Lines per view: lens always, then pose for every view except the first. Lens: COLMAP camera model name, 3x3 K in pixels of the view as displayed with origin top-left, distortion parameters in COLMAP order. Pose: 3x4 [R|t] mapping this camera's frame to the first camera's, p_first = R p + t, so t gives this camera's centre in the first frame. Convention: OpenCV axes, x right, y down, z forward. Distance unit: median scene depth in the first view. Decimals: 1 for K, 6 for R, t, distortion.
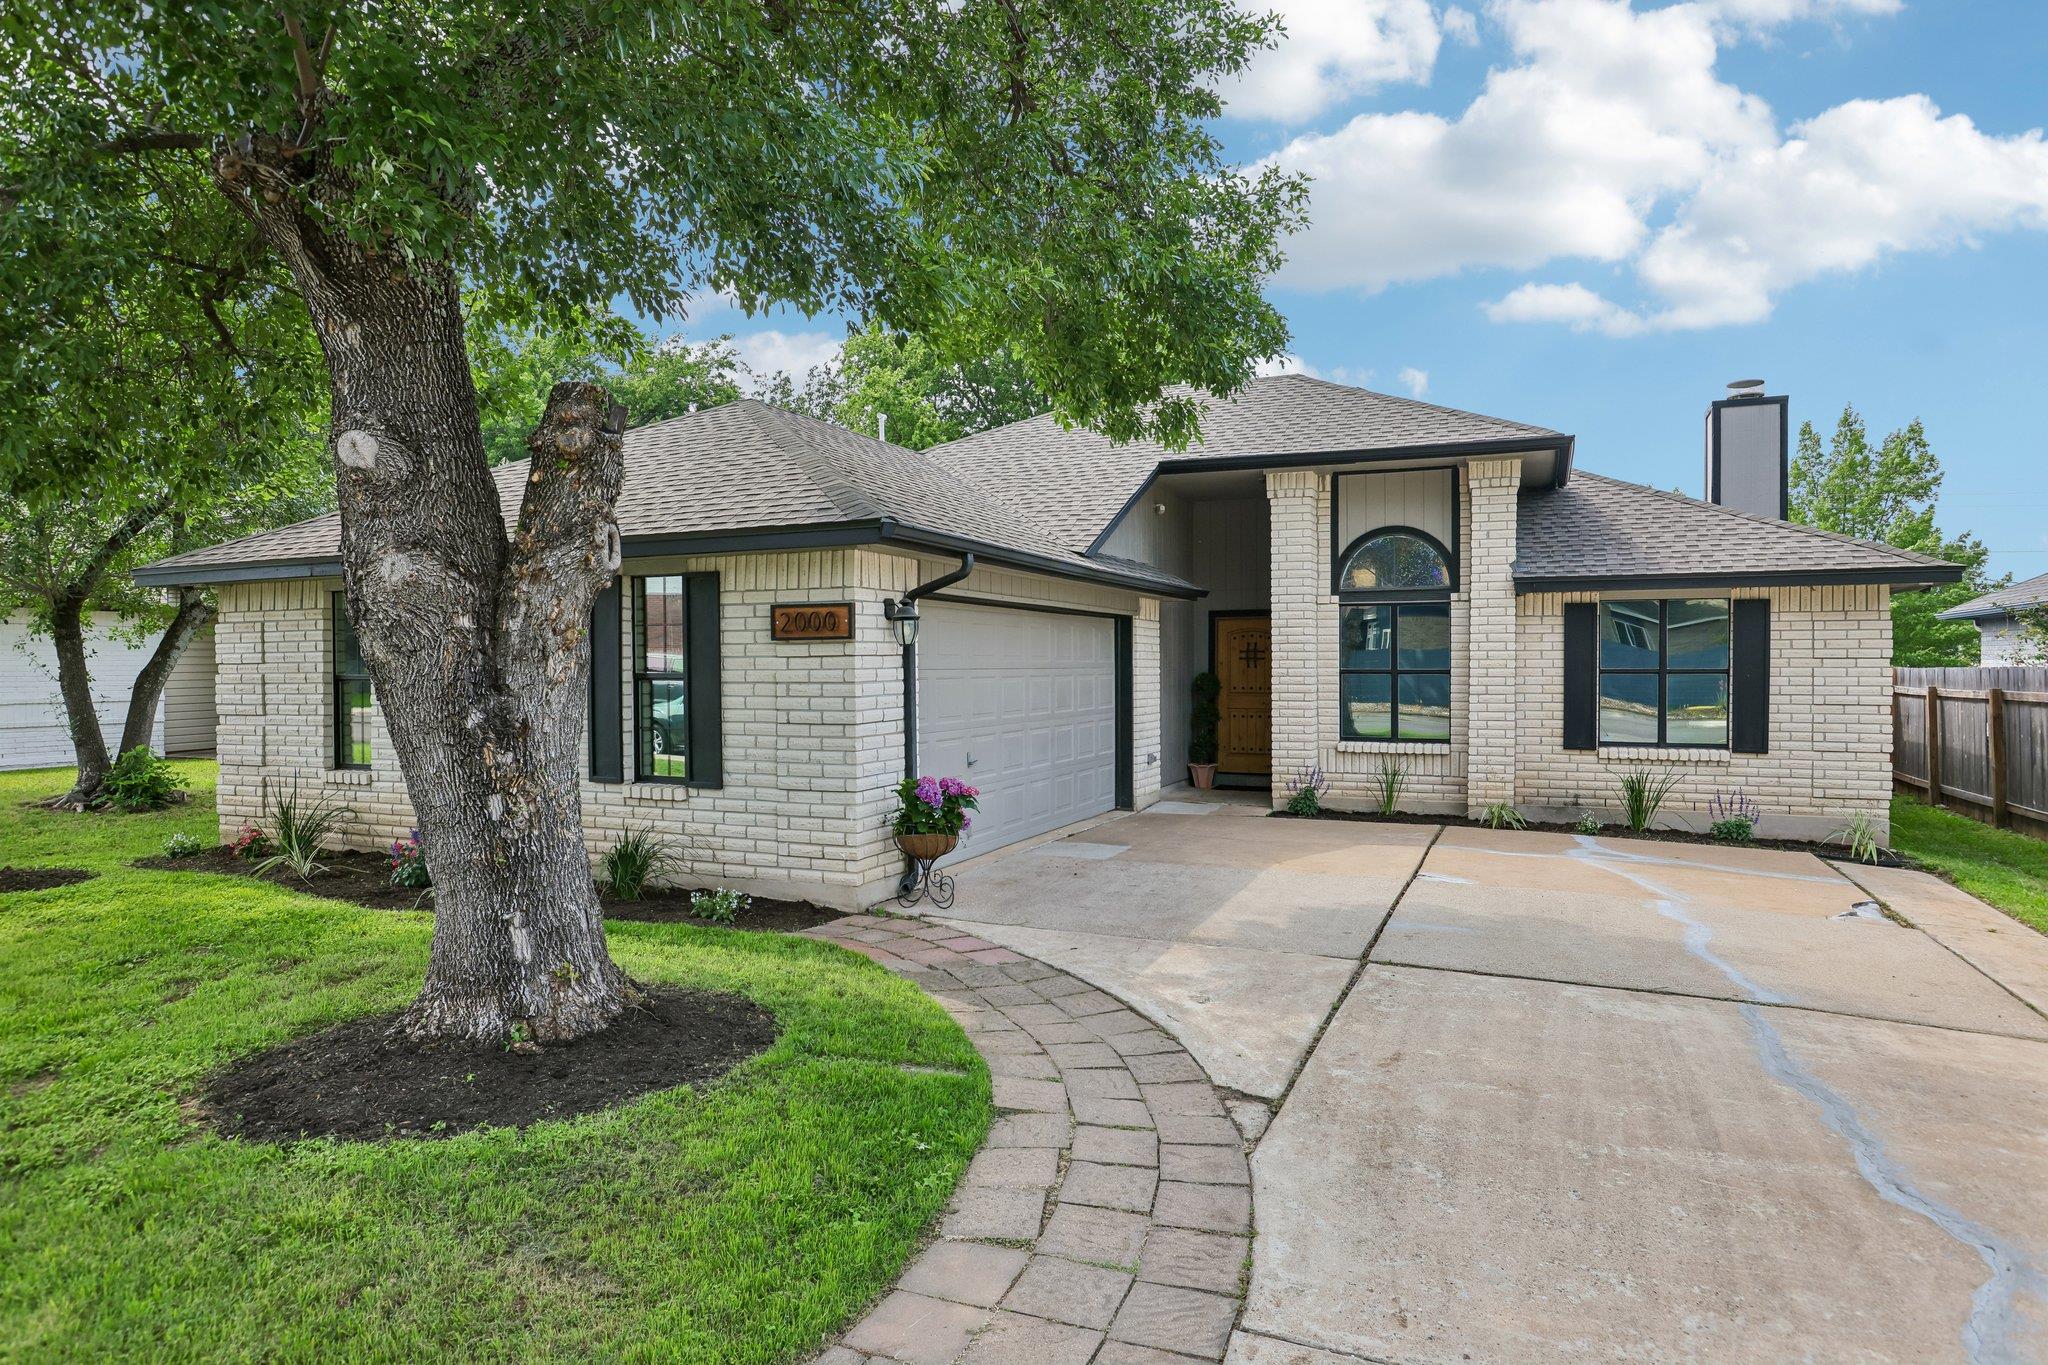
lens RADIAL K [[1247.1, 0, 1025.5], [0, 1247.1, 679.9], [0, 0, 1]] dist [0.000593, 0.000054]
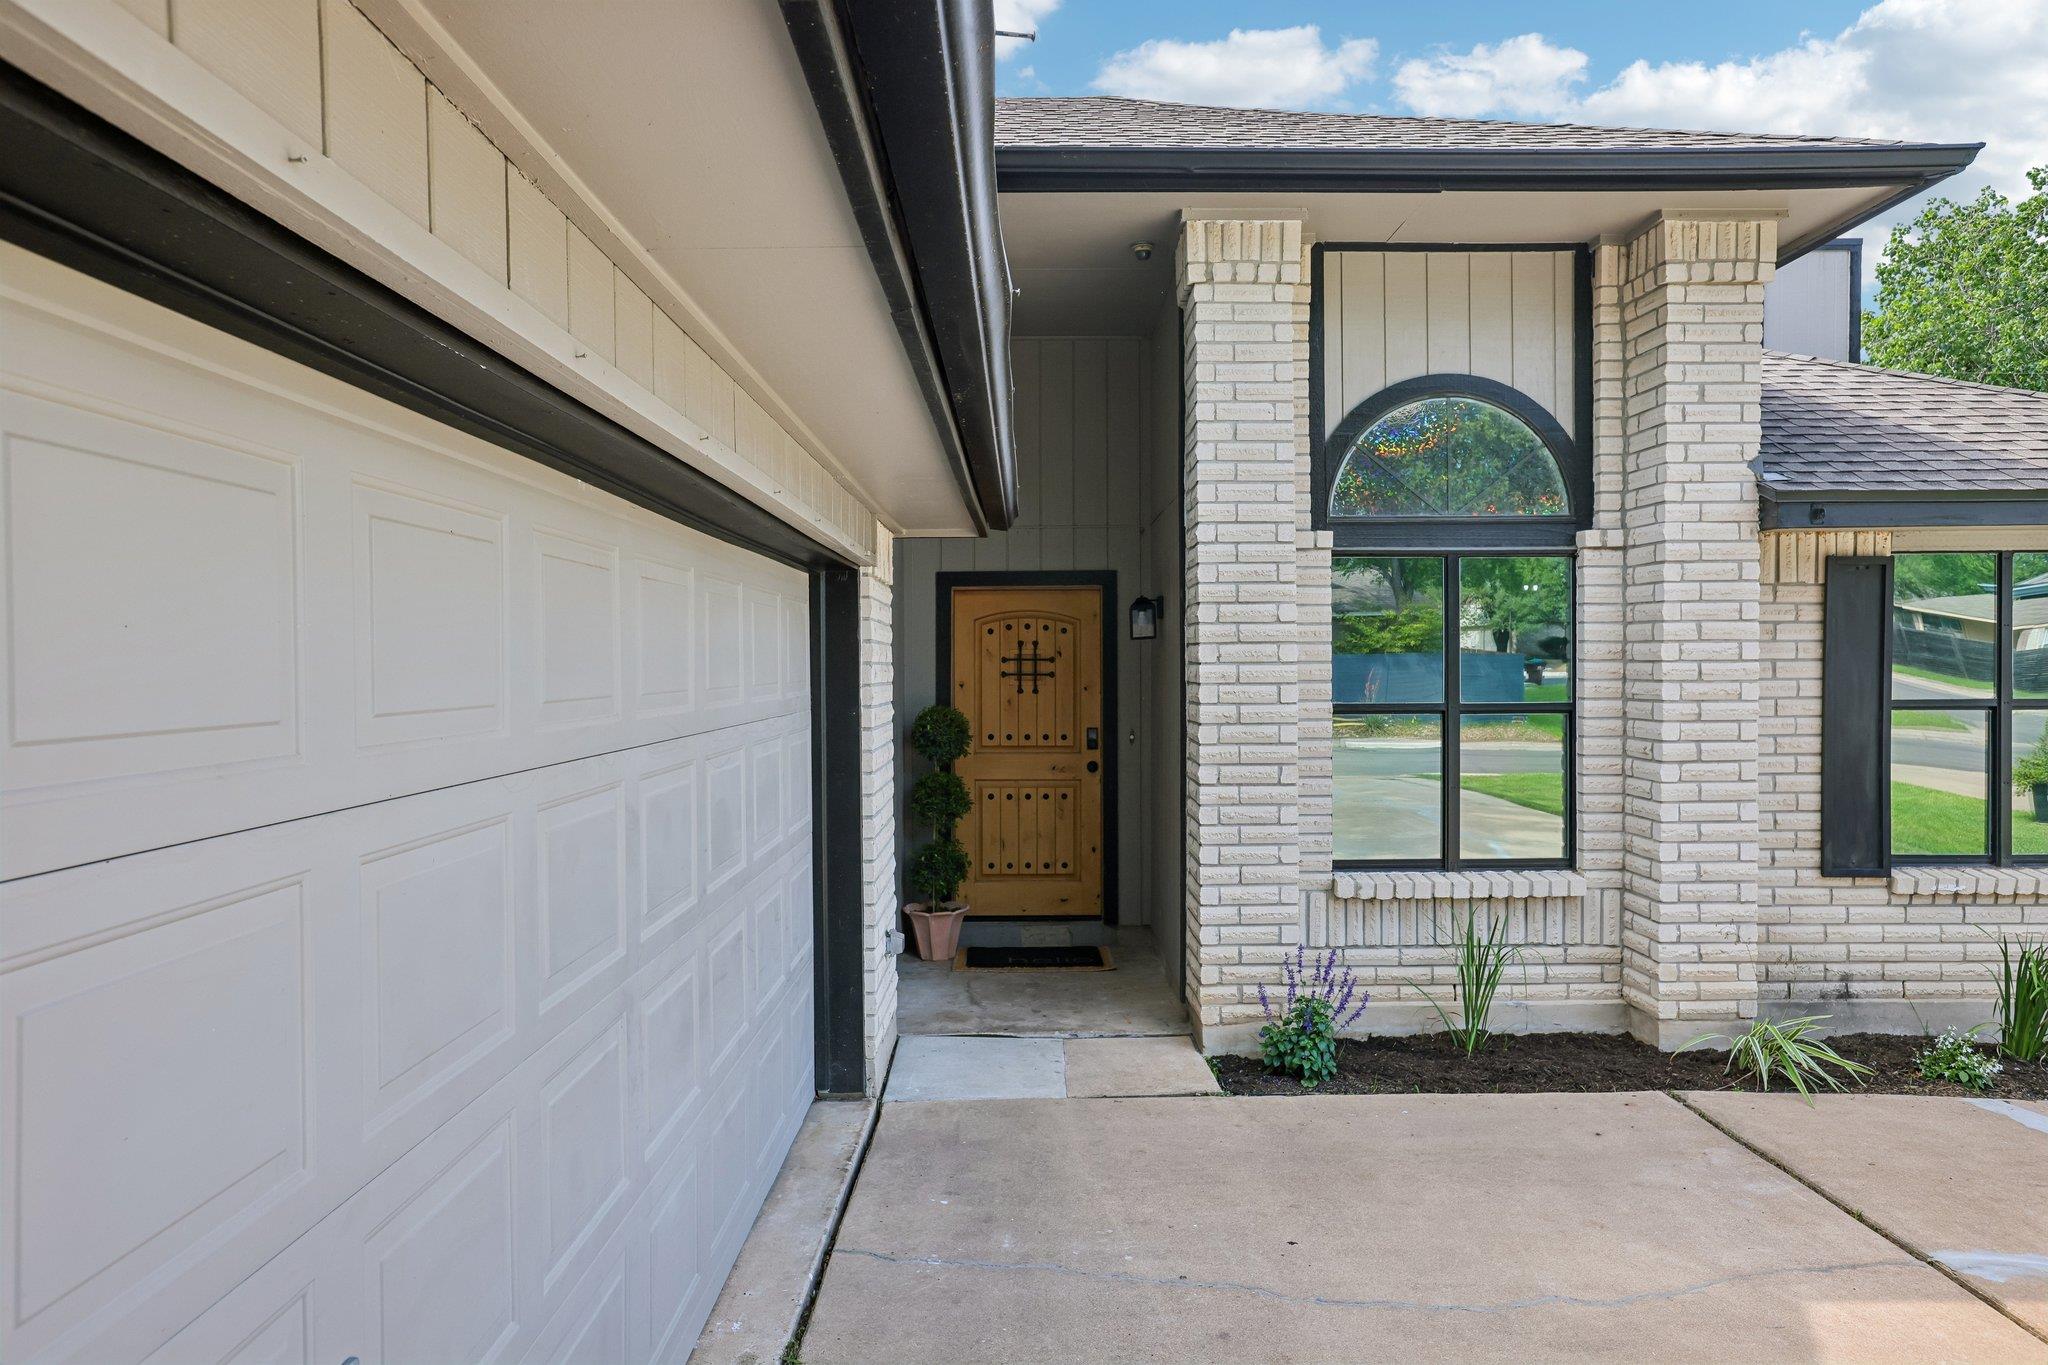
lens RADIAL K [[1404.9, 0, 1032.7], [0, 1404.9, 680.8], [0, 0, 1]] dist [-0.012346, -0.001674]
pose [[0.916351, -0.010916, 0.400228, -0.035383], [0.010269, 0.999940, 0.003761, -0.020347], [-0.400245, 0.000663, 0.916408, 0.629448]]
